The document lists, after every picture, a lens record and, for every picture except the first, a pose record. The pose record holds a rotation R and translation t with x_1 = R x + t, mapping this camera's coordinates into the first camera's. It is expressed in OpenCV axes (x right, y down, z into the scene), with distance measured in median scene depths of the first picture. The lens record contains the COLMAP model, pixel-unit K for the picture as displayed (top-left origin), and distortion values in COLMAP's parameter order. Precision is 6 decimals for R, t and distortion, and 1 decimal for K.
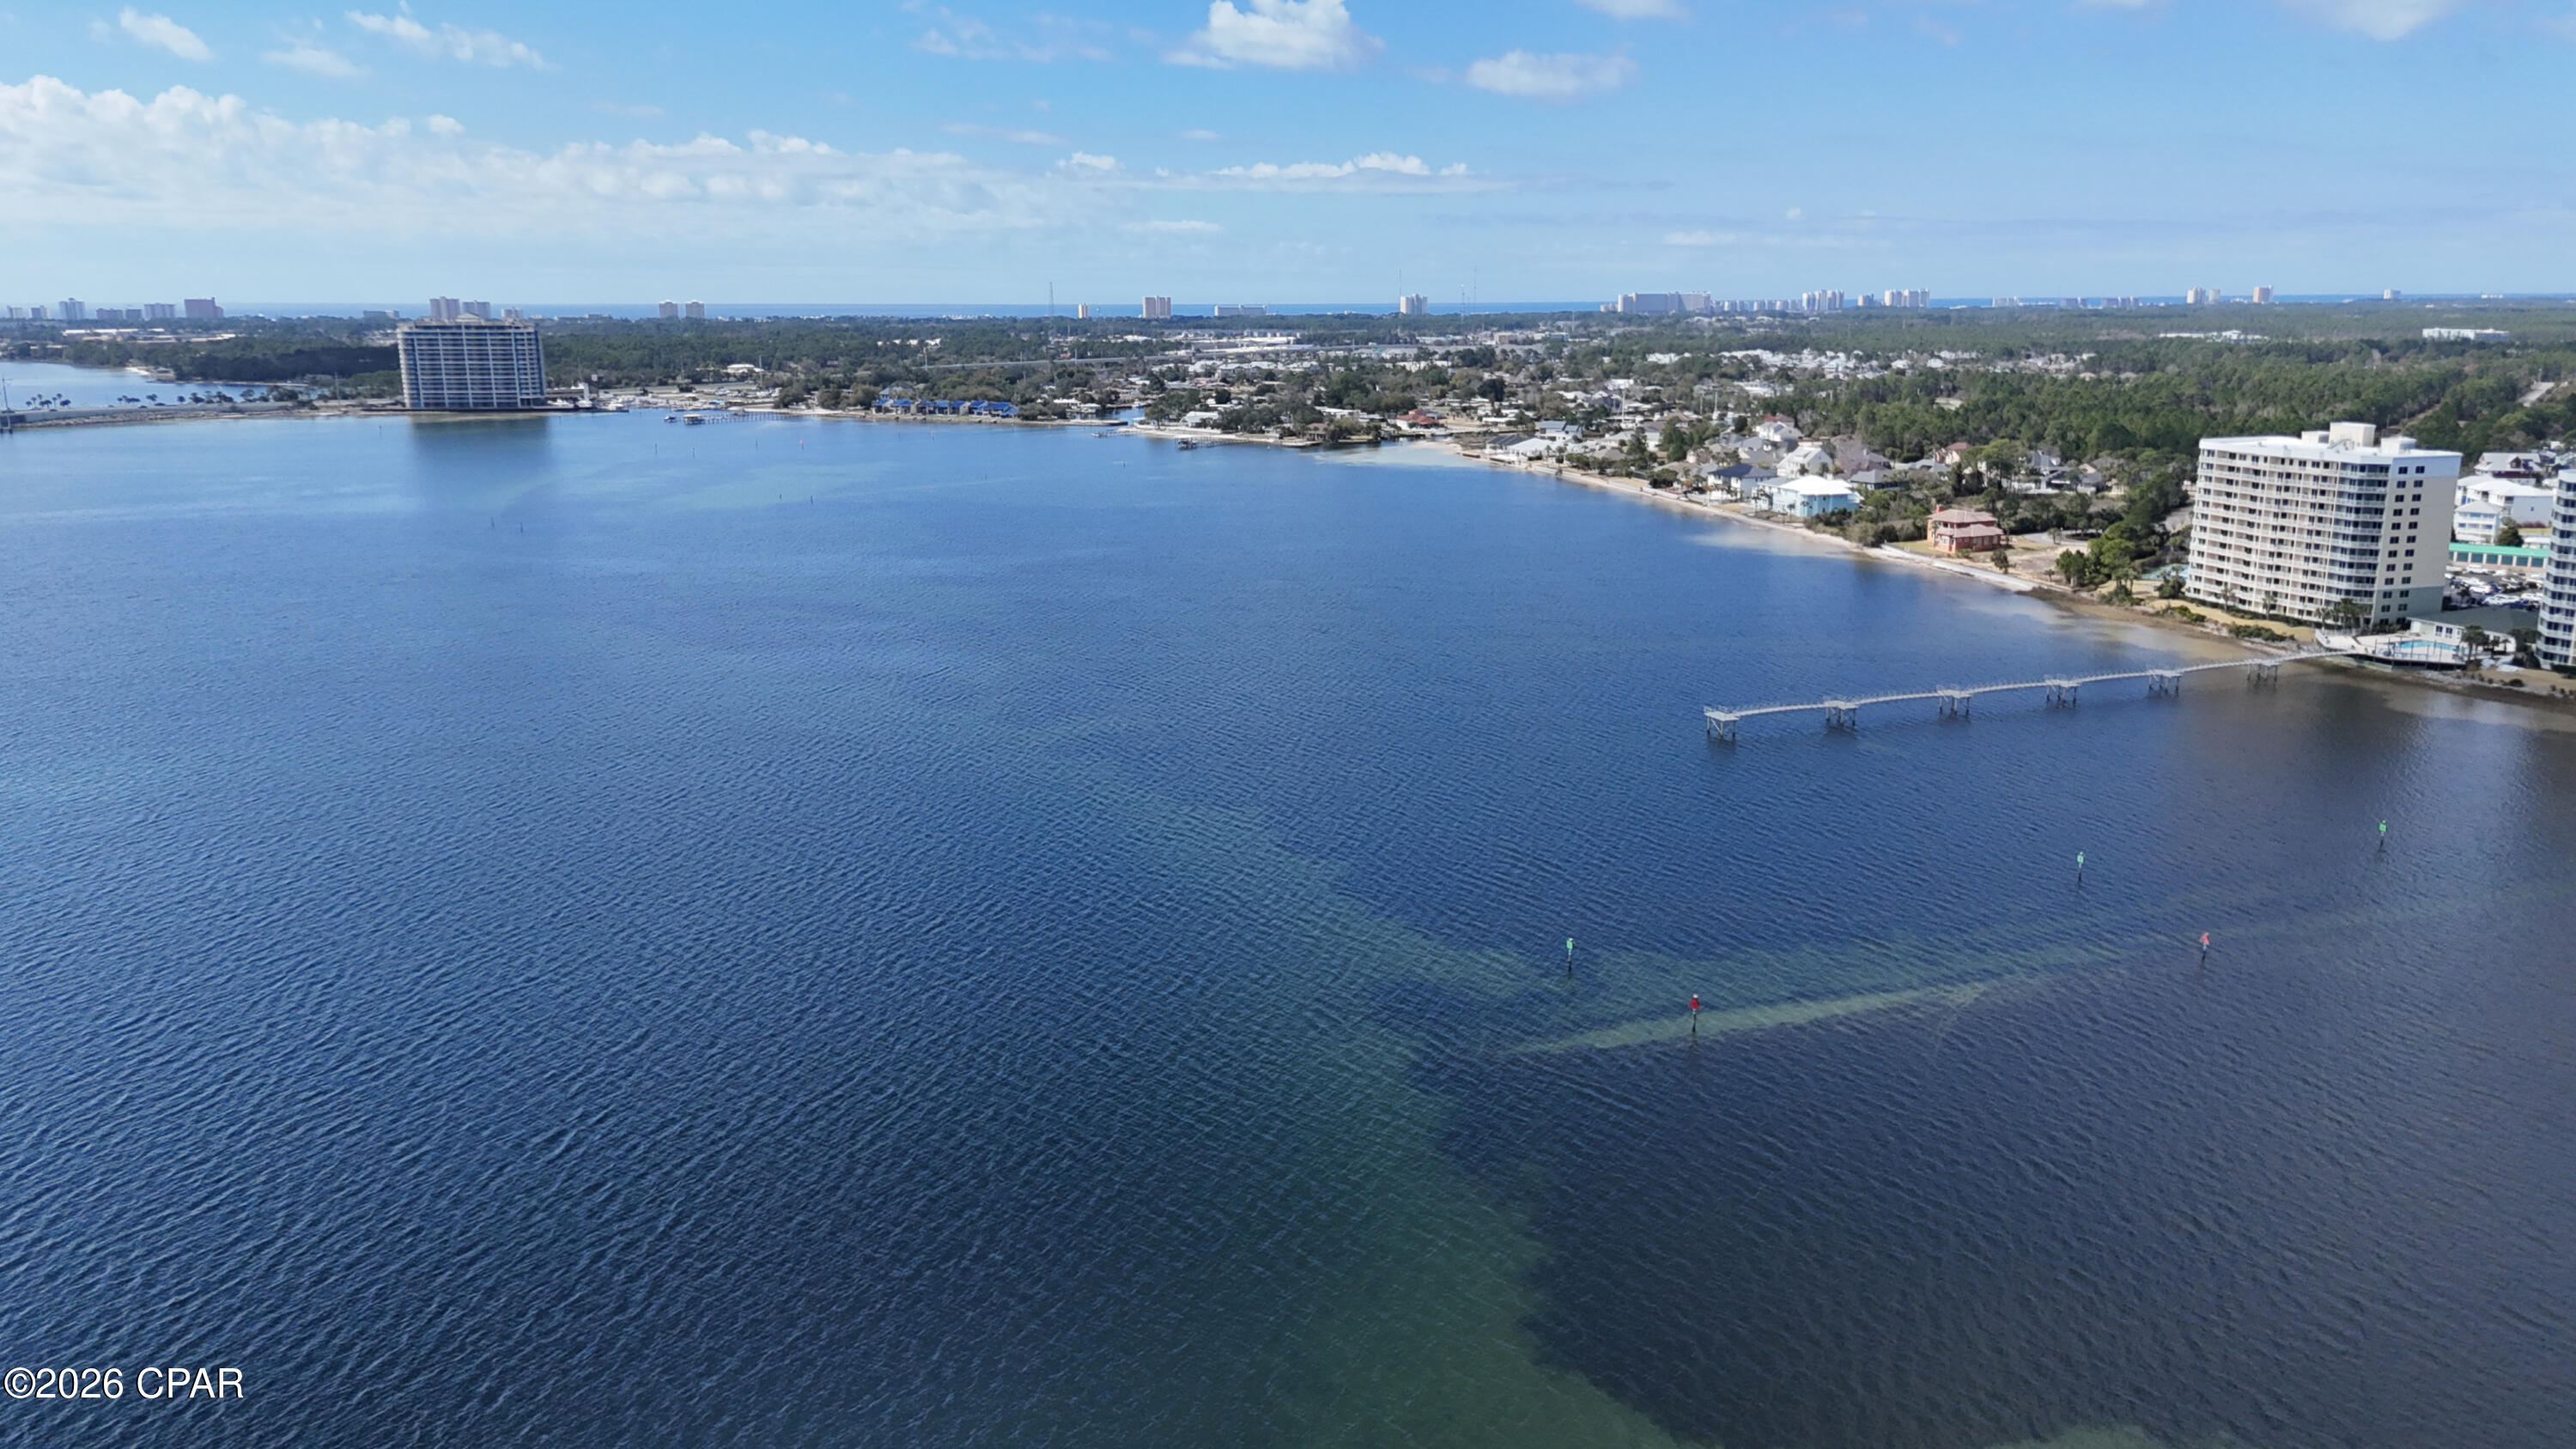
lens RADIAL K [[1887.1, 0, 1289.0], [0, 1887.1, 724.6], [0, 0, 1]] dist [0.068651, -0.060602]
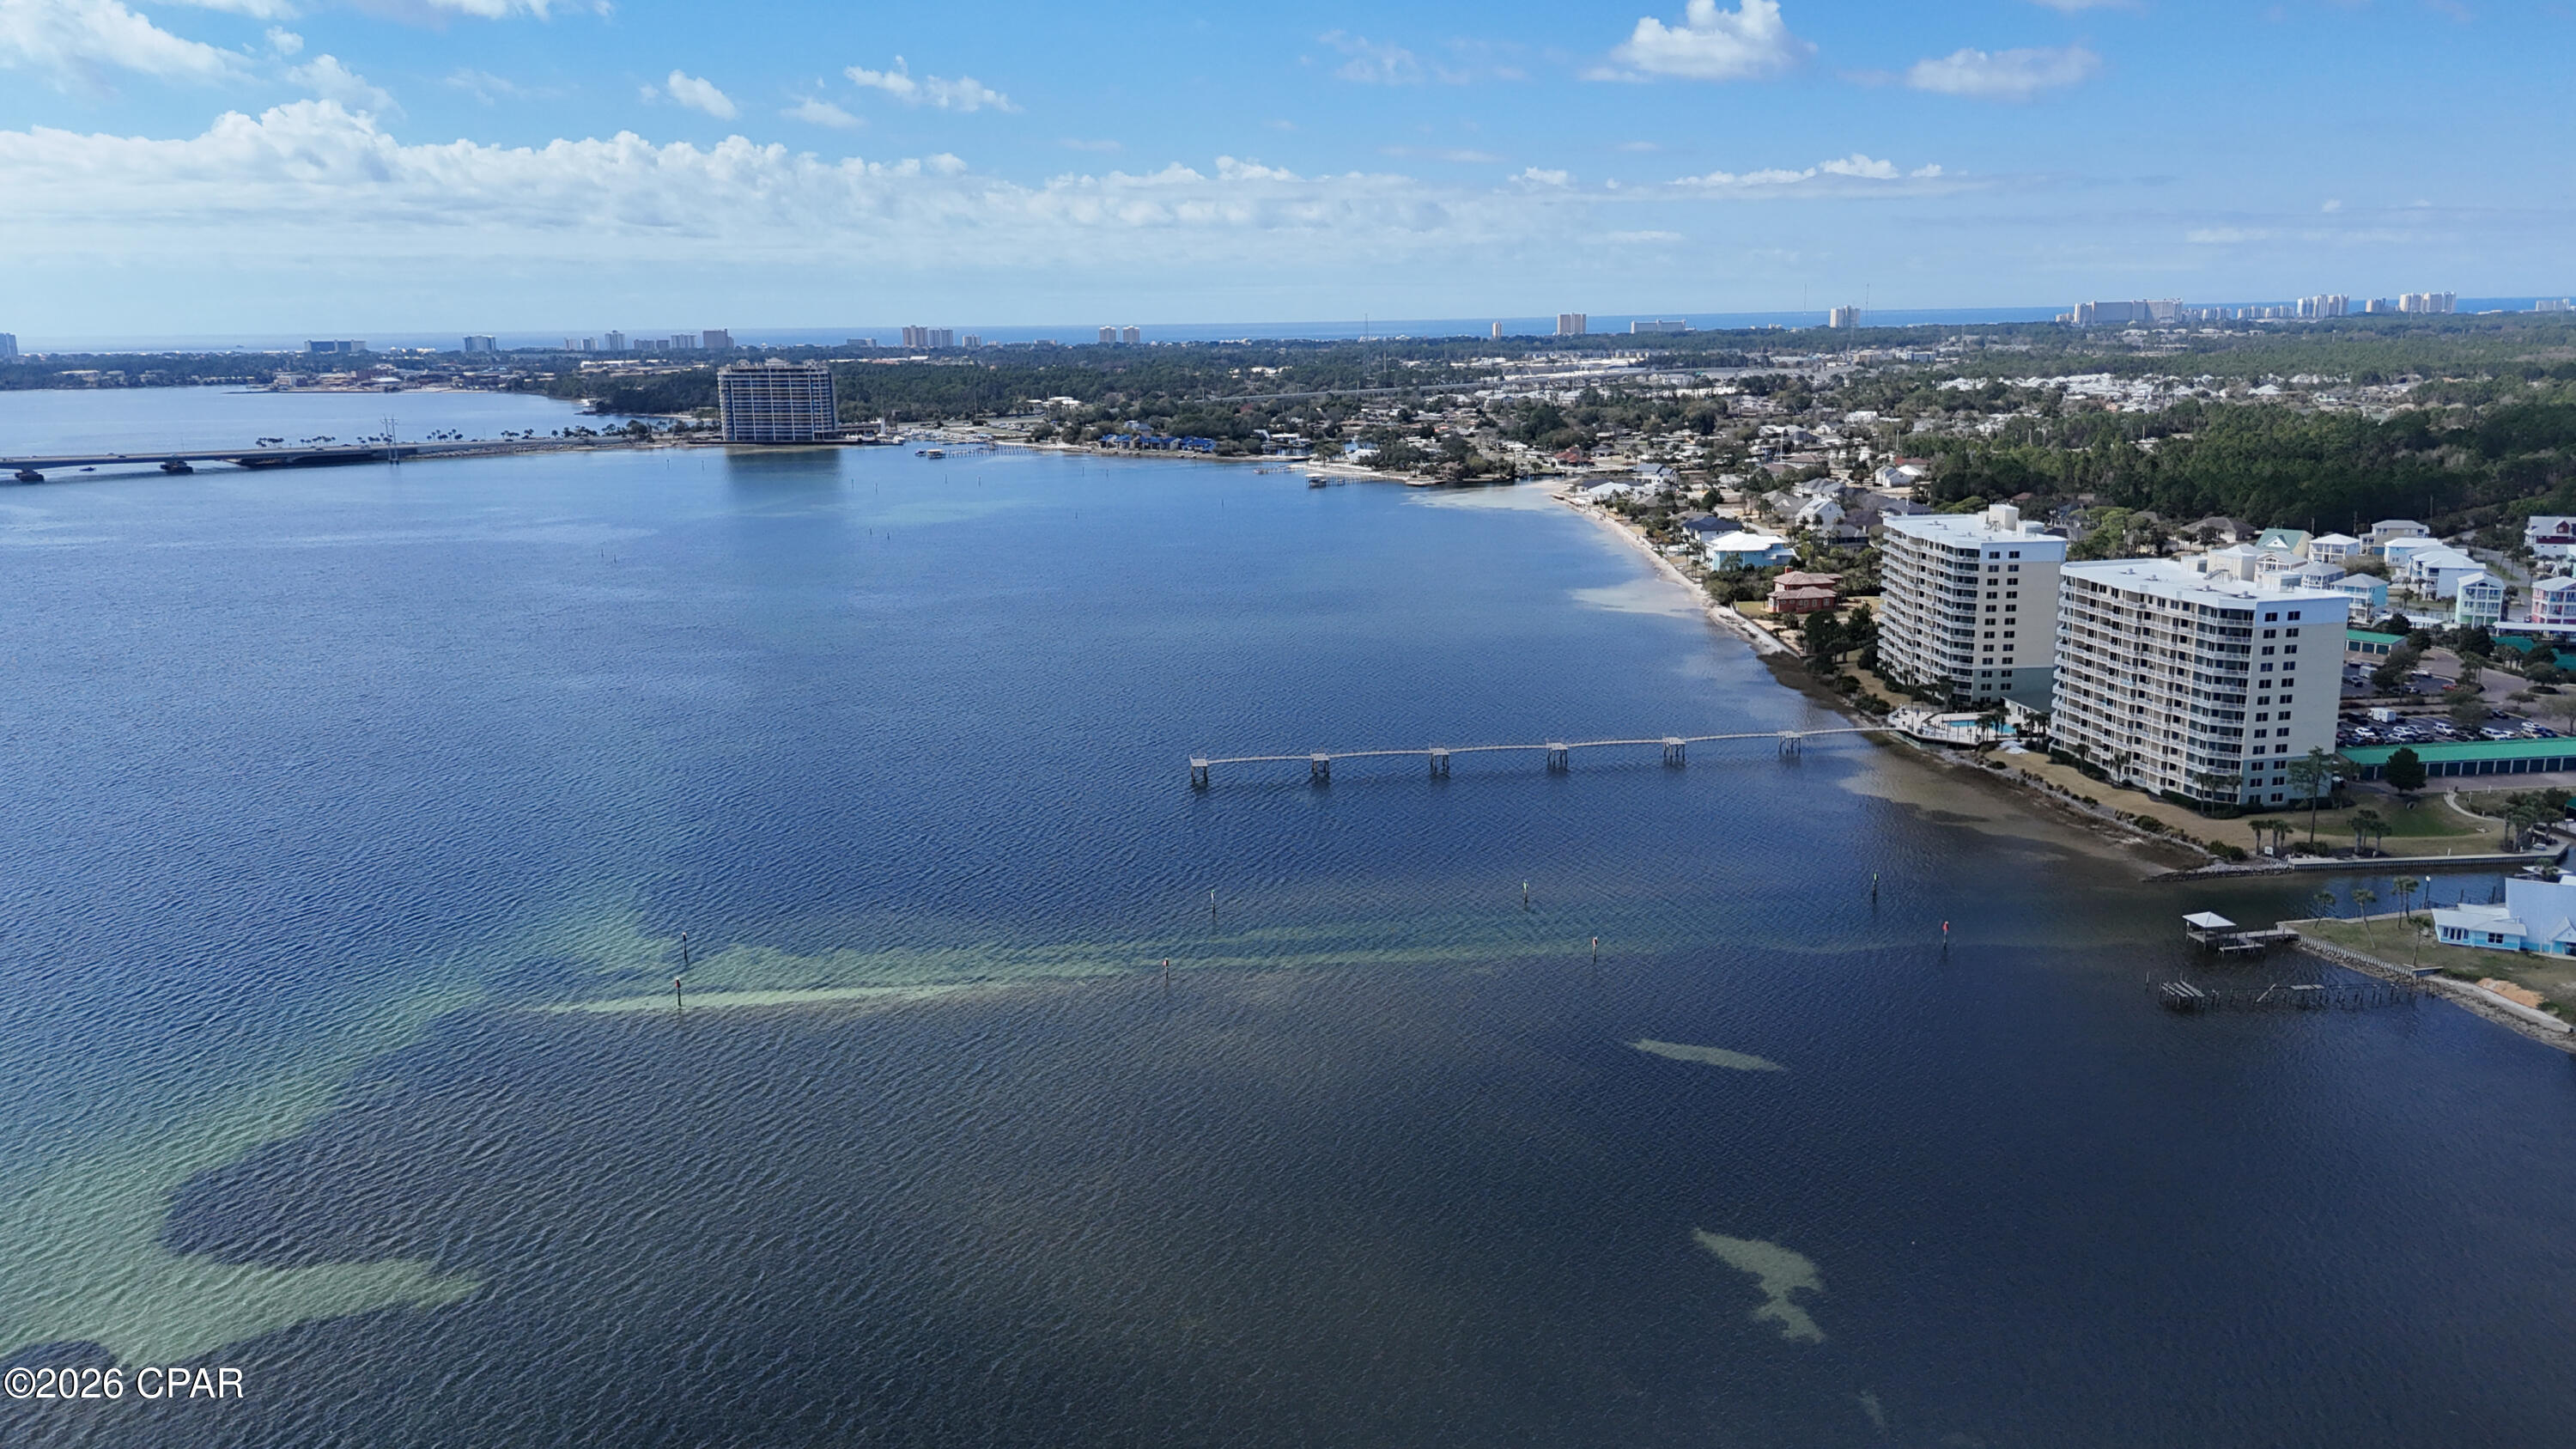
lens RADIAL K [[1887.1, 0, 1289.0], [0, 1887.1, 724.6], [0, 0, 1]] dist [0.068651, -0.060602]
pose [[0.970636, 0.039336, -0.237314, 0.155399], [-0.040714, 0.999170, -0.000906, -0.008213], [0.237082, 0.010541, 0.971432, -0.031741]]
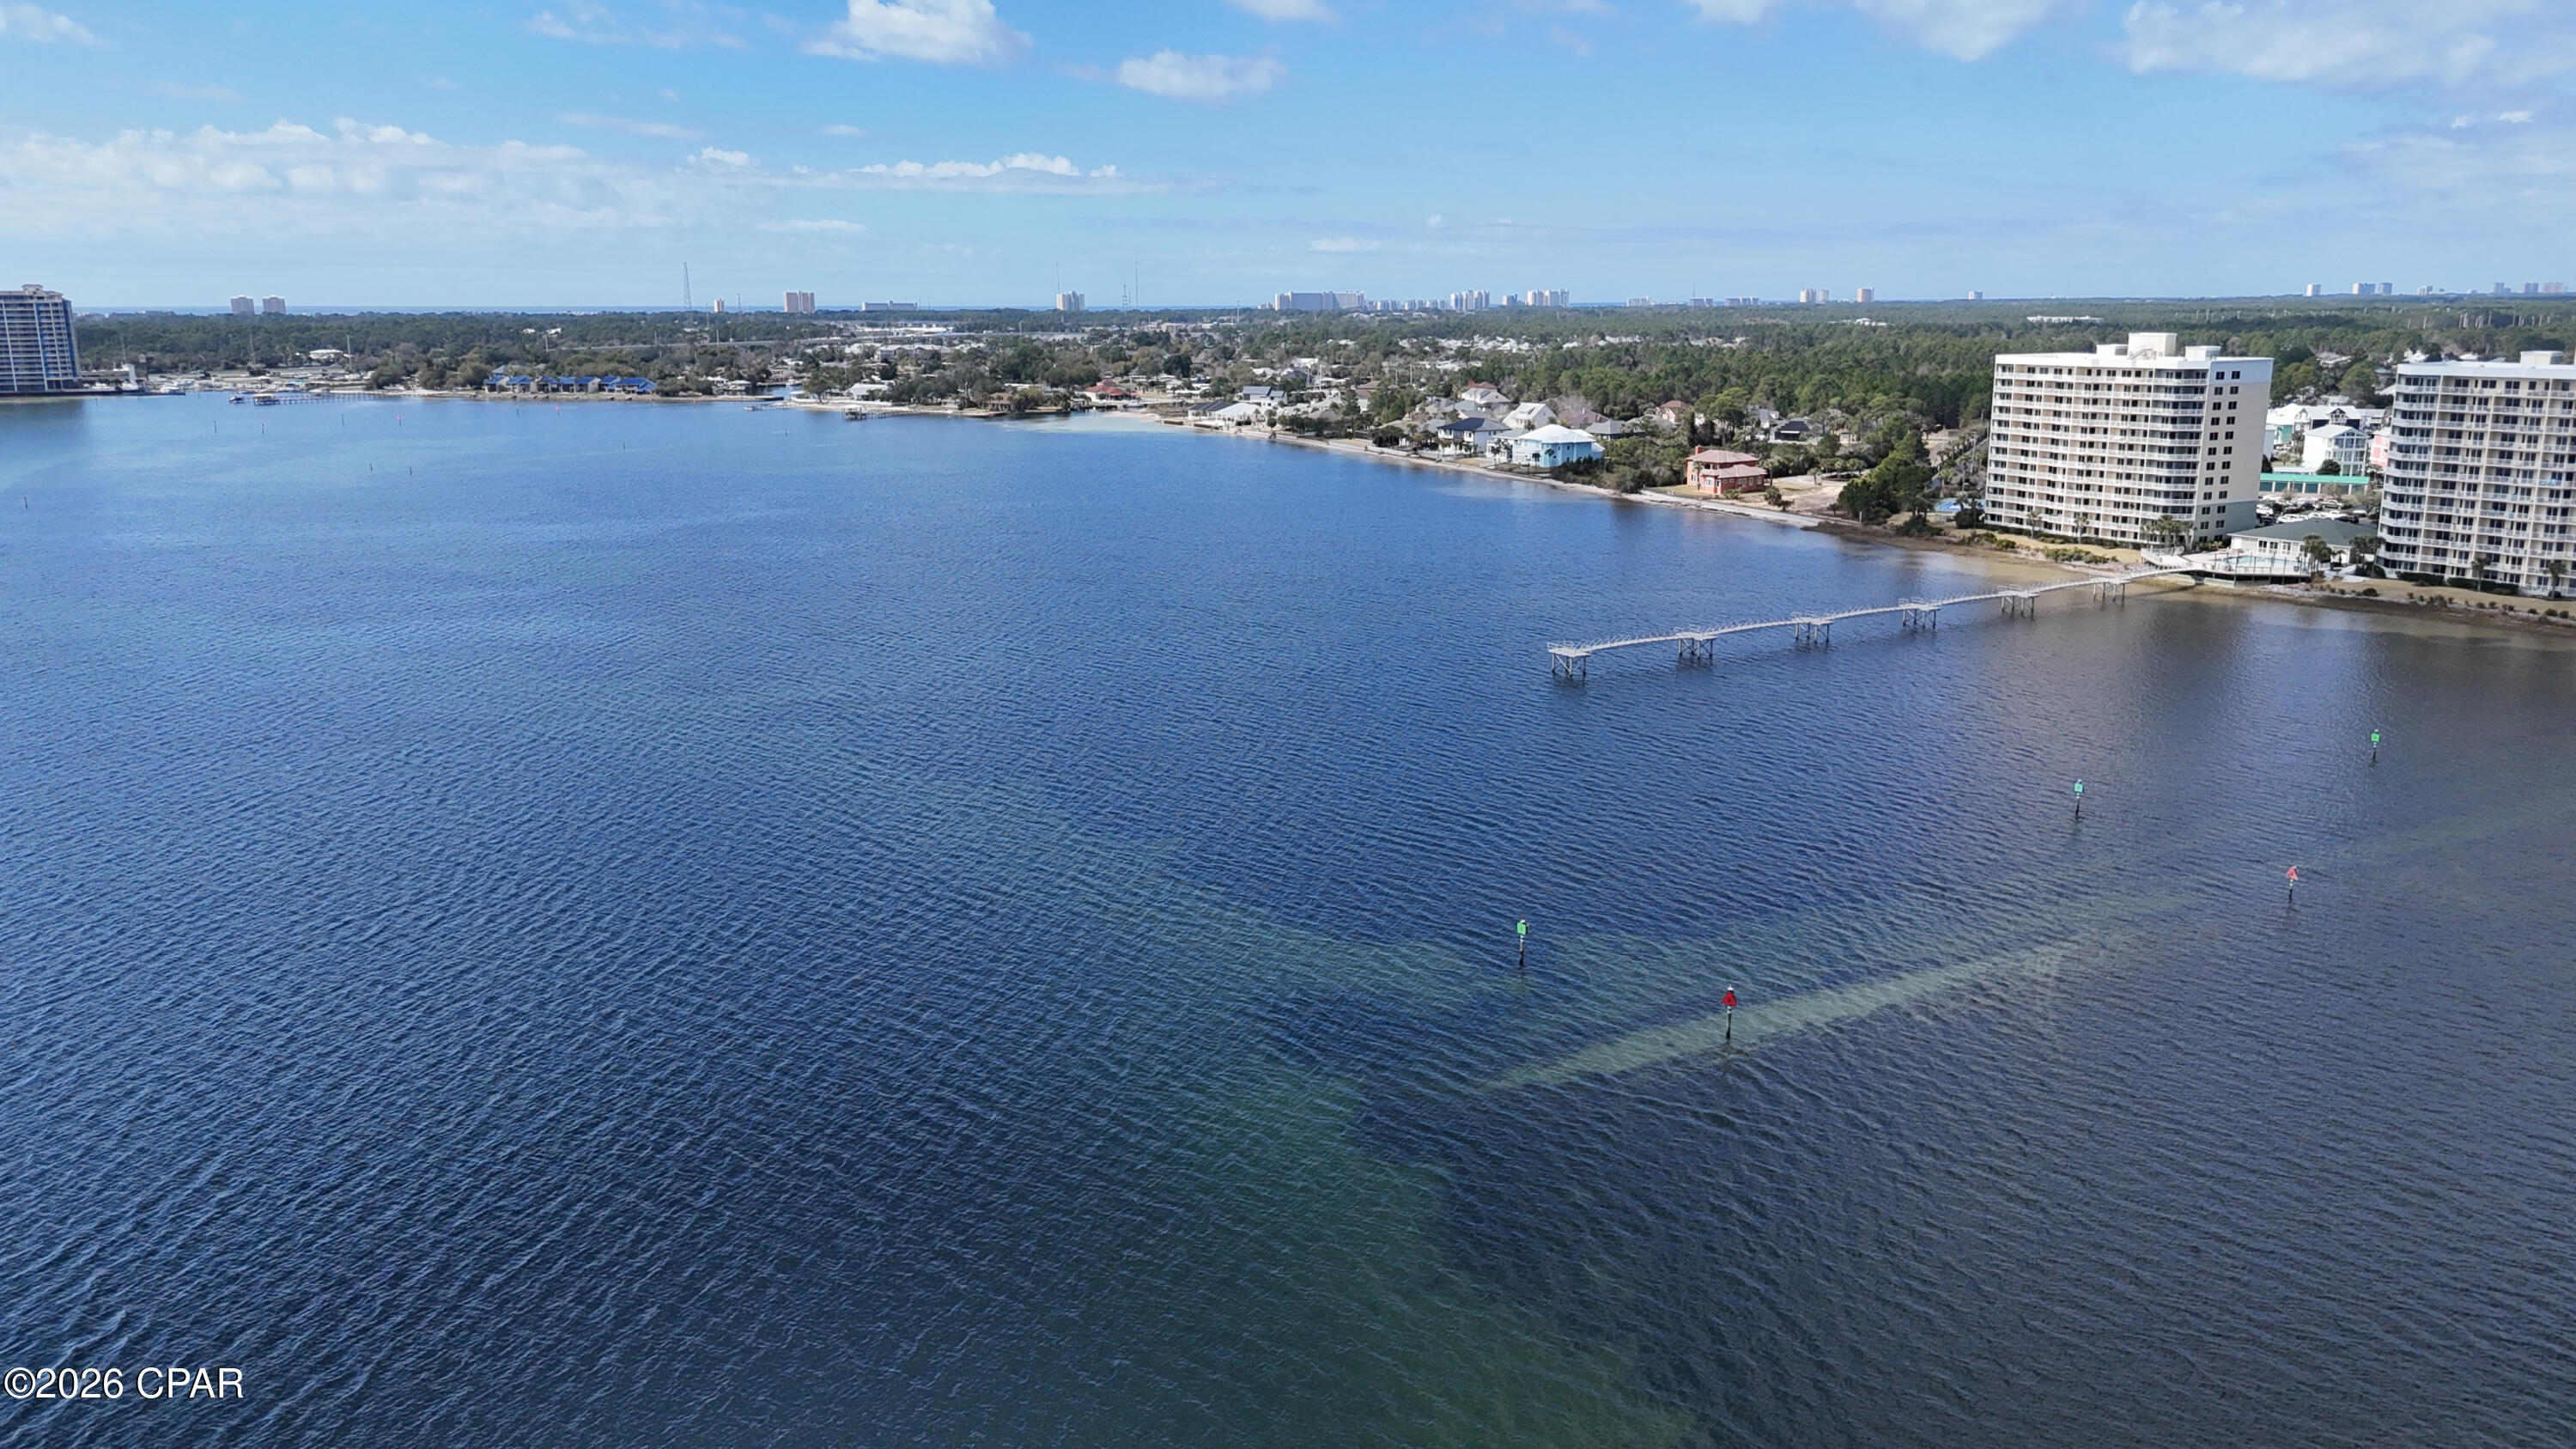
lens RADIAL K [[1897.3, 0, 1300.7], [0, 1897.3, 725.0], [0, 0, 1]] dist [0.043871, -0.038185]
pose [[0.983176, -0.039162, 0.178413, -0.010496], [0.039846, 0.999206, -0.000248, 0.006673], [-0.178262, 0.007353, 0.983956, 0.056203]]
